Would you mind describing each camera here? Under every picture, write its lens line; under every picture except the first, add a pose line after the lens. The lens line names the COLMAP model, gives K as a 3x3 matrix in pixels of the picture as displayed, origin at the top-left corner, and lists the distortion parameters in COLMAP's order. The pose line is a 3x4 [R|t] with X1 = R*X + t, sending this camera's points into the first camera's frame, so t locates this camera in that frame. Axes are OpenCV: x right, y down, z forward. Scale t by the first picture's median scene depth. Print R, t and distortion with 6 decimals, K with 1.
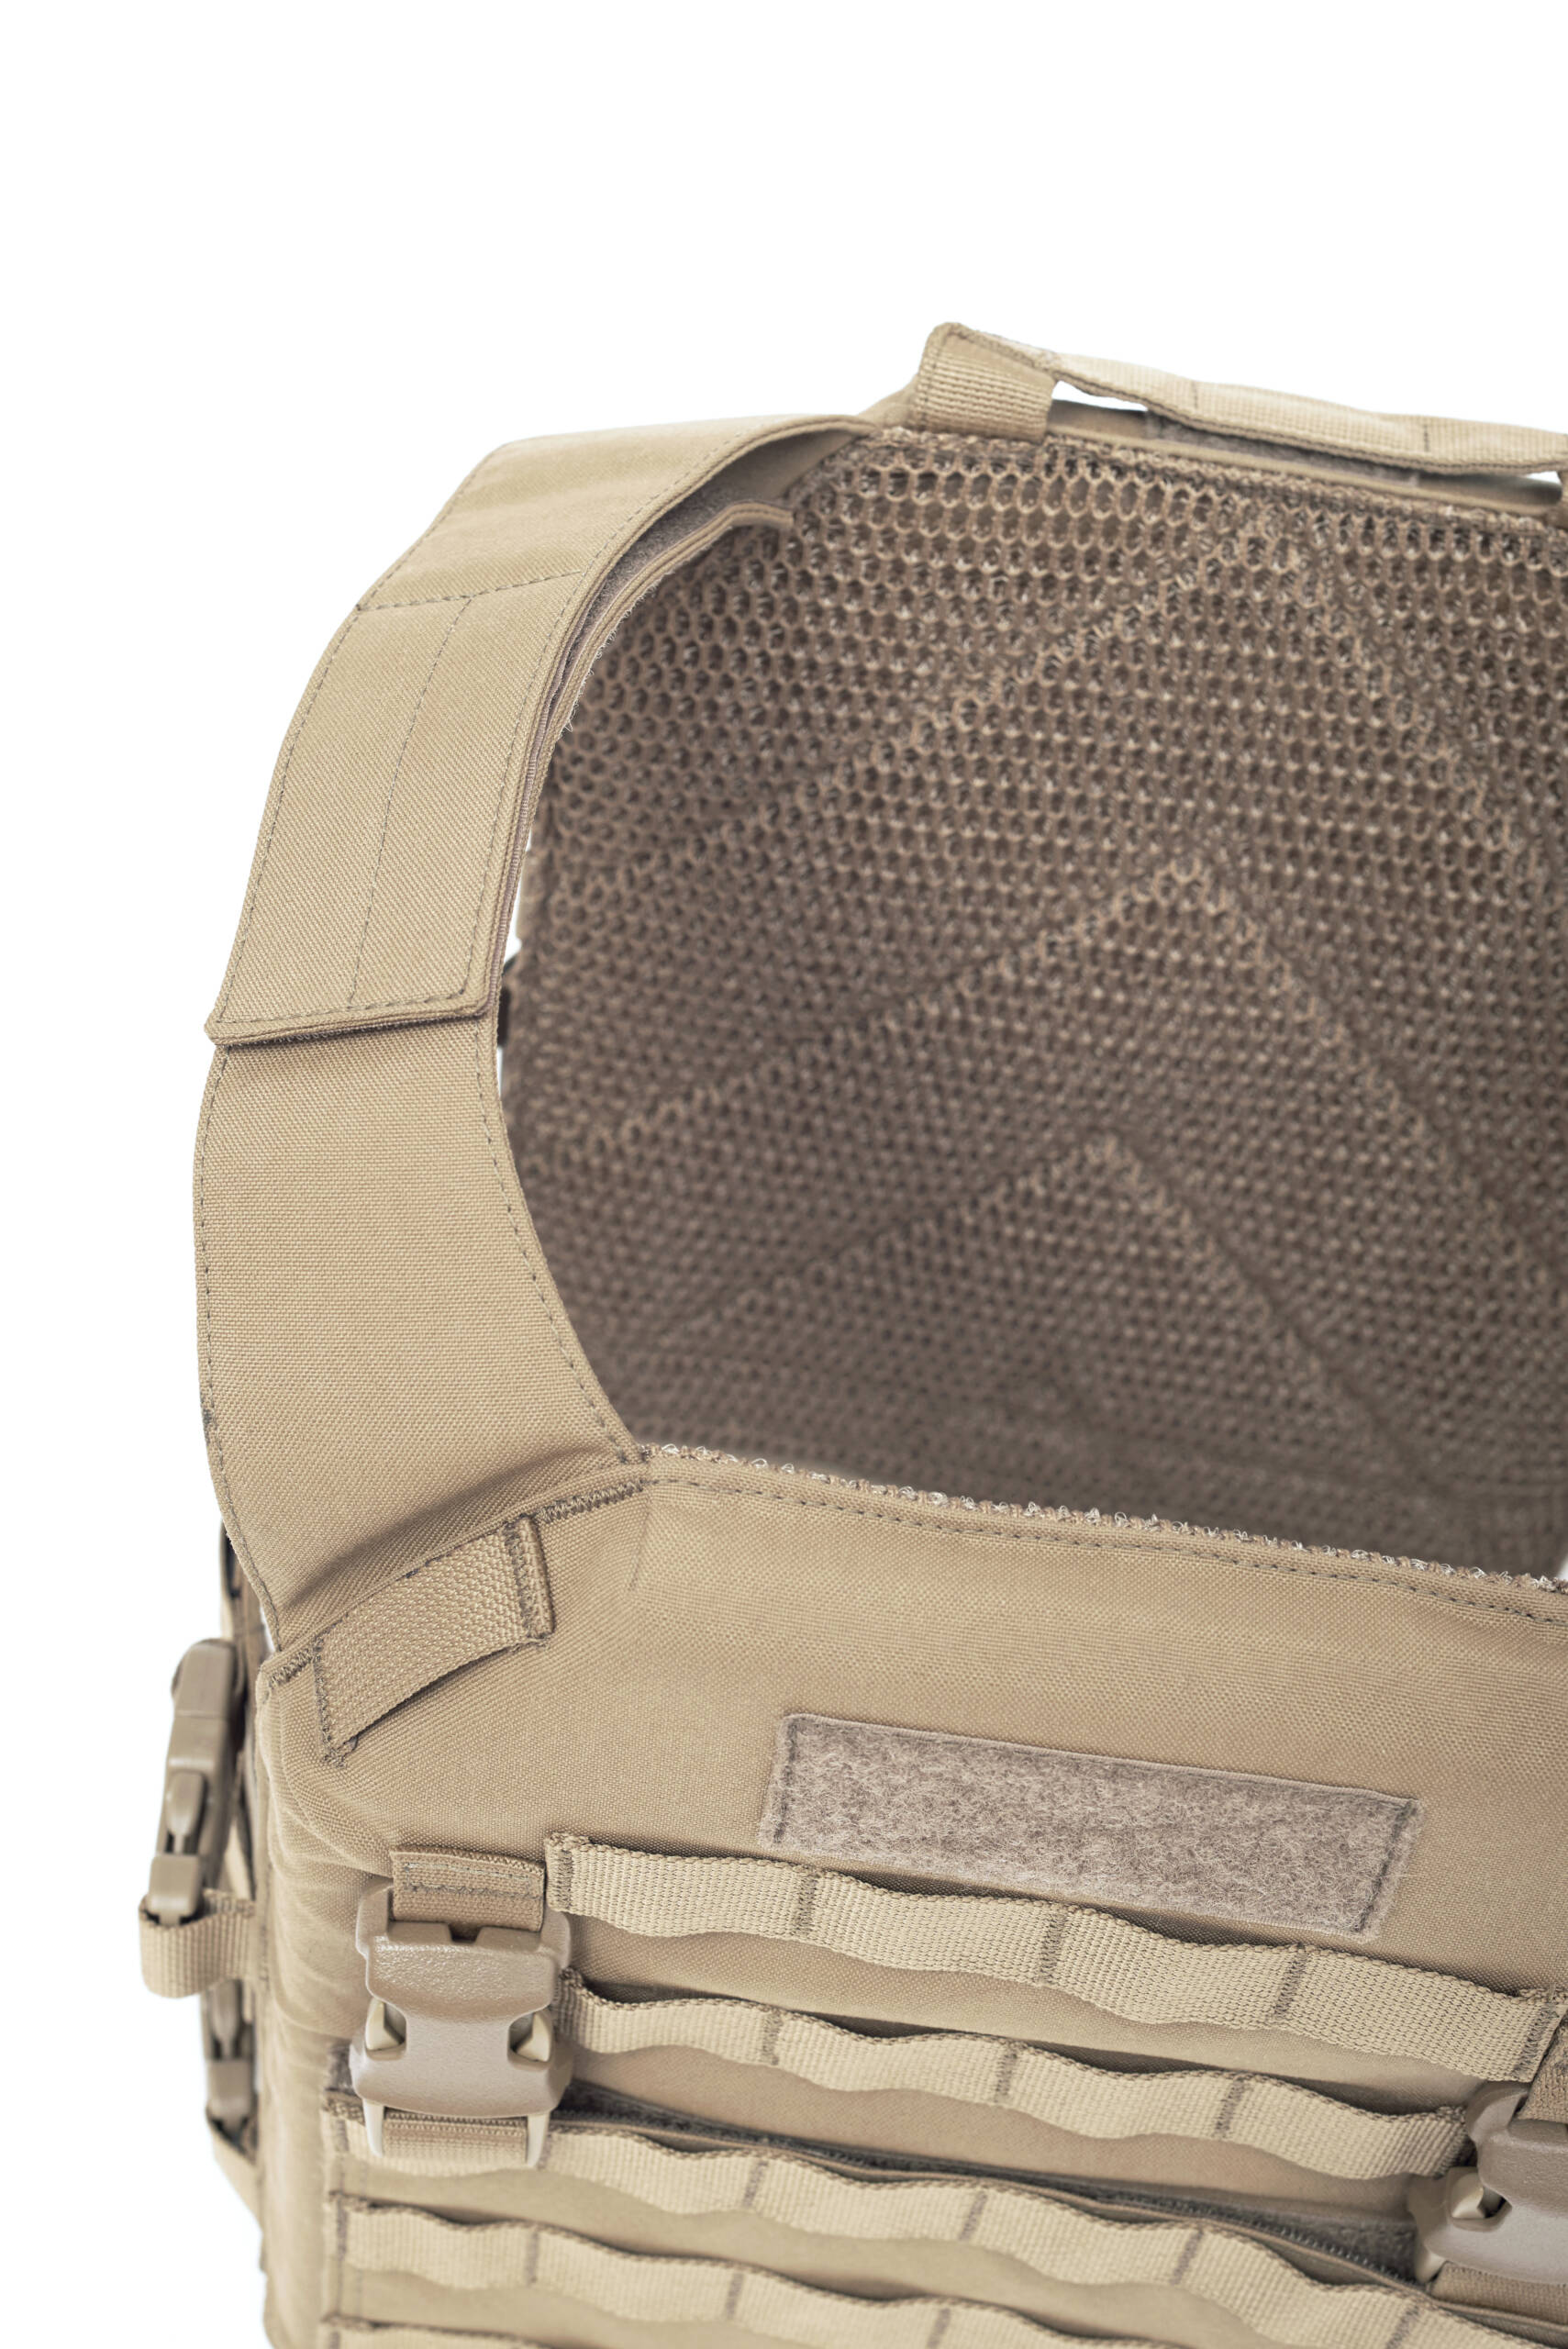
lens RADIAL K [[3861.8, 0, 823.5], [0, 3861.8, 1174.6], [0, 0, 1]] dist [-0.037859, -0.004671]
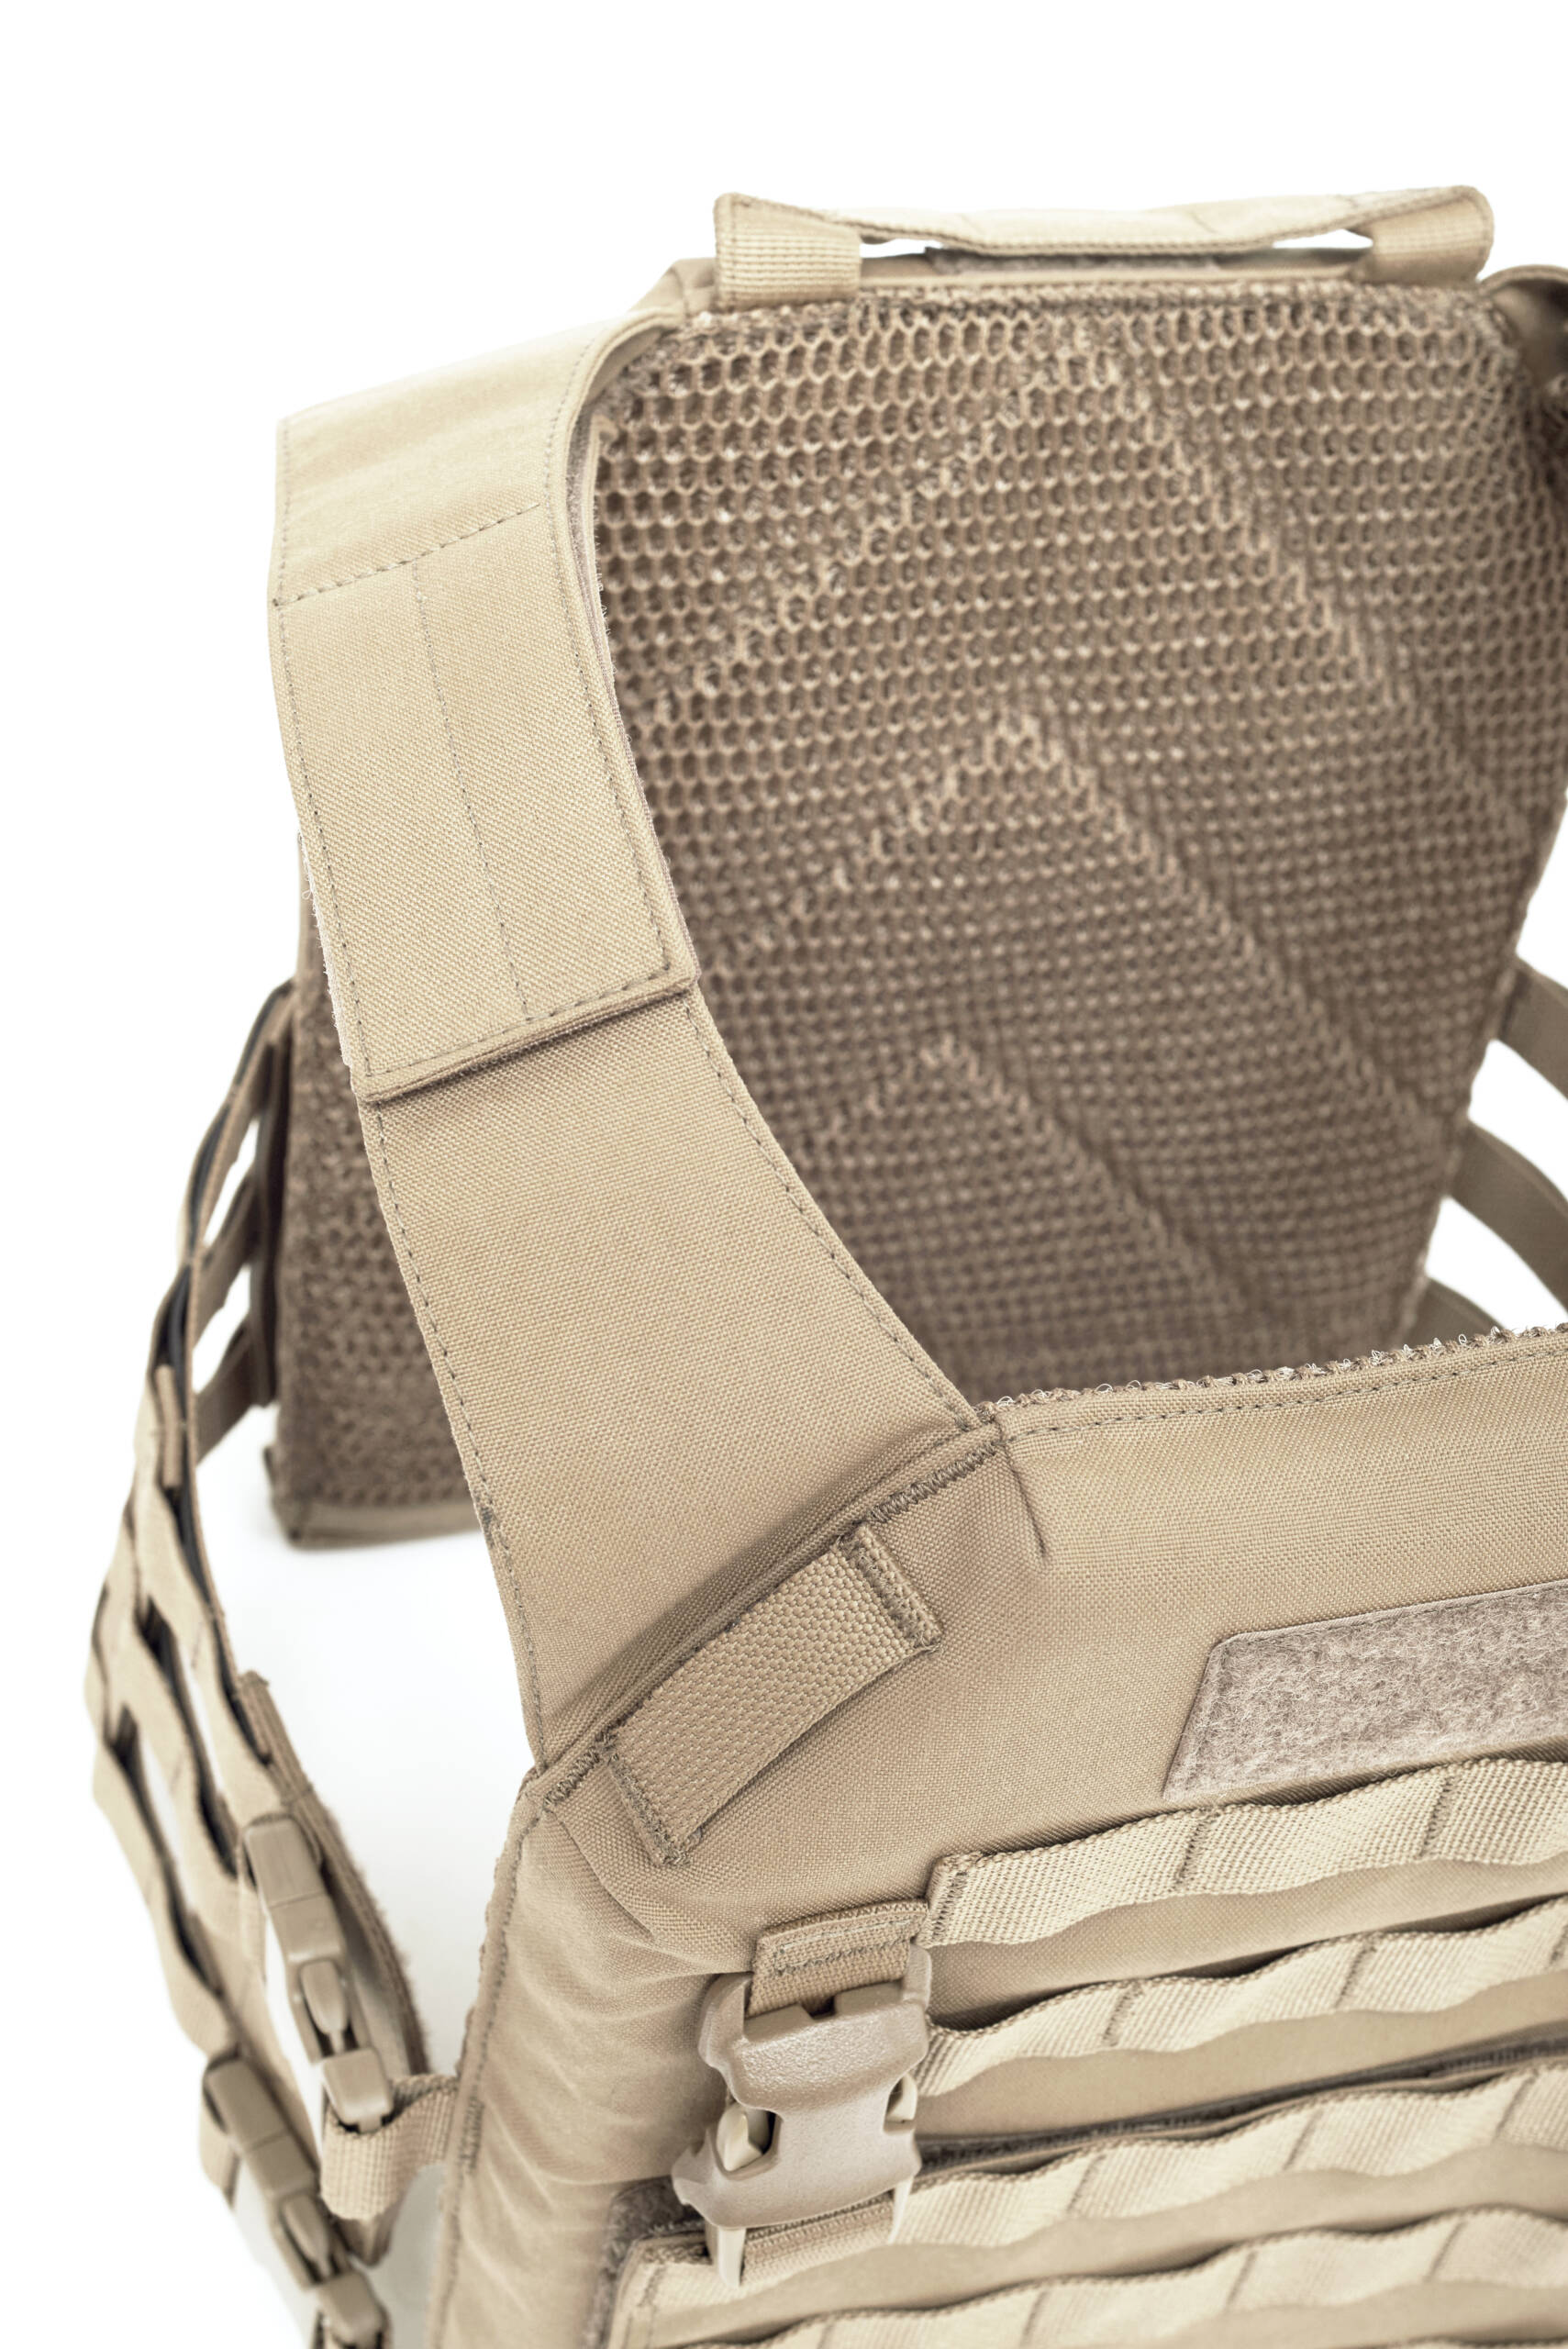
lens RADIAL K [[3861.8, 0, 823.5], [0, 3861.8, 1174.6], [0, 0, 1]] dist [-0.037859, -0.004671]
pose [[0.920783, -0.256406, 0.293964, -0.276818], [0.258534, 0.965462, 0.032305, -0.017373], [-0.292094, 0.046254, 0.955270, 0.120422]]
